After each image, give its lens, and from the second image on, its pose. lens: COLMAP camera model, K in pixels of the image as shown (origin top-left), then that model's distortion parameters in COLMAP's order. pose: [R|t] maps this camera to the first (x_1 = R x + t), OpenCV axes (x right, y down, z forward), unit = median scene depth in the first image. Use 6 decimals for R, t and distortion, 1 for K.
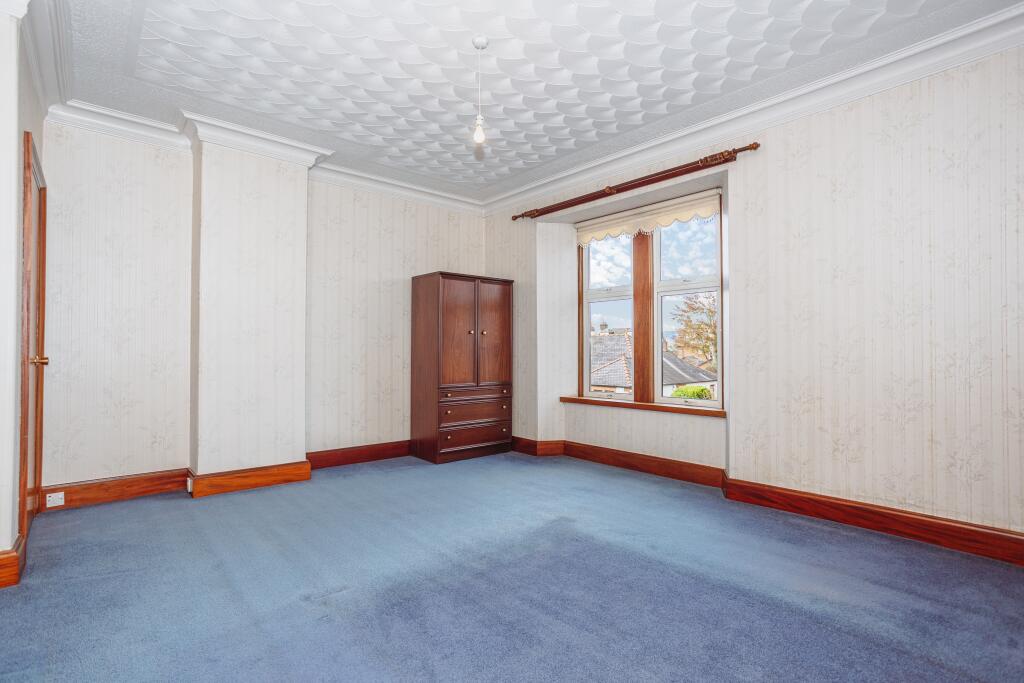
lens RADIAL K [[504.3, 0, 507.2], [0, 504.3, 343.1], [0, 0, 1]] dist [-0.024932, 0.015481]
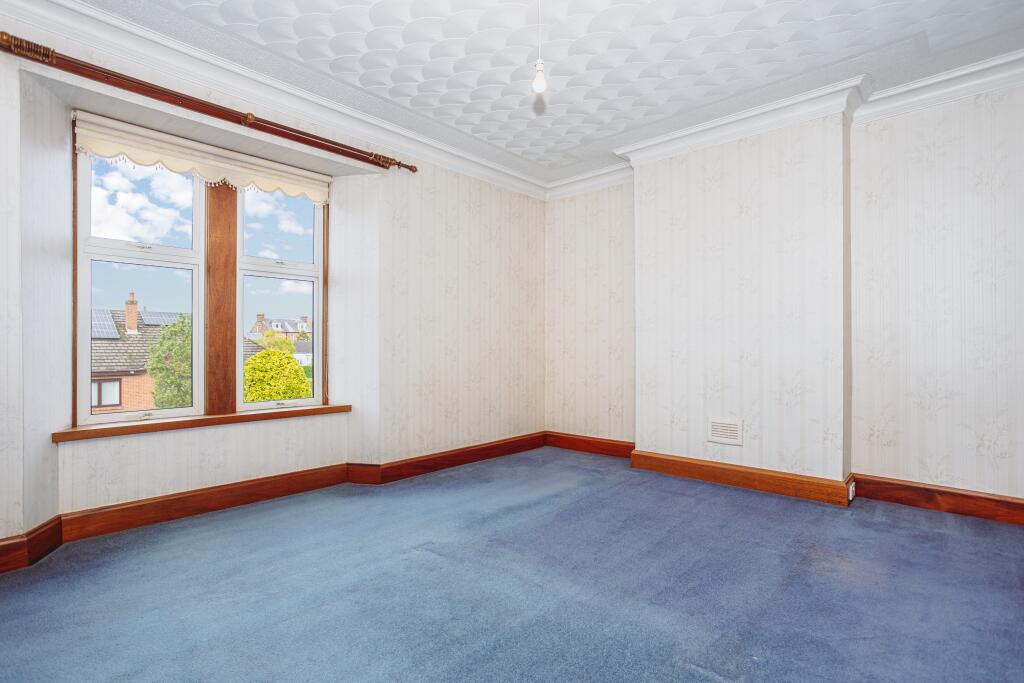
lens RADIAL K [[504.3, 0, 517.3], [0, 504.3, 344.2], [0, 0, 1]] dist [-0.024932, 0.015481]
pose [[-0.128159, 0.007177, 0.991728, -0.571598], [-0.016266, 0.999824, -0.009338, 0.016807], [-0.991620, -0.017328, -0.128020, 0.746715]]
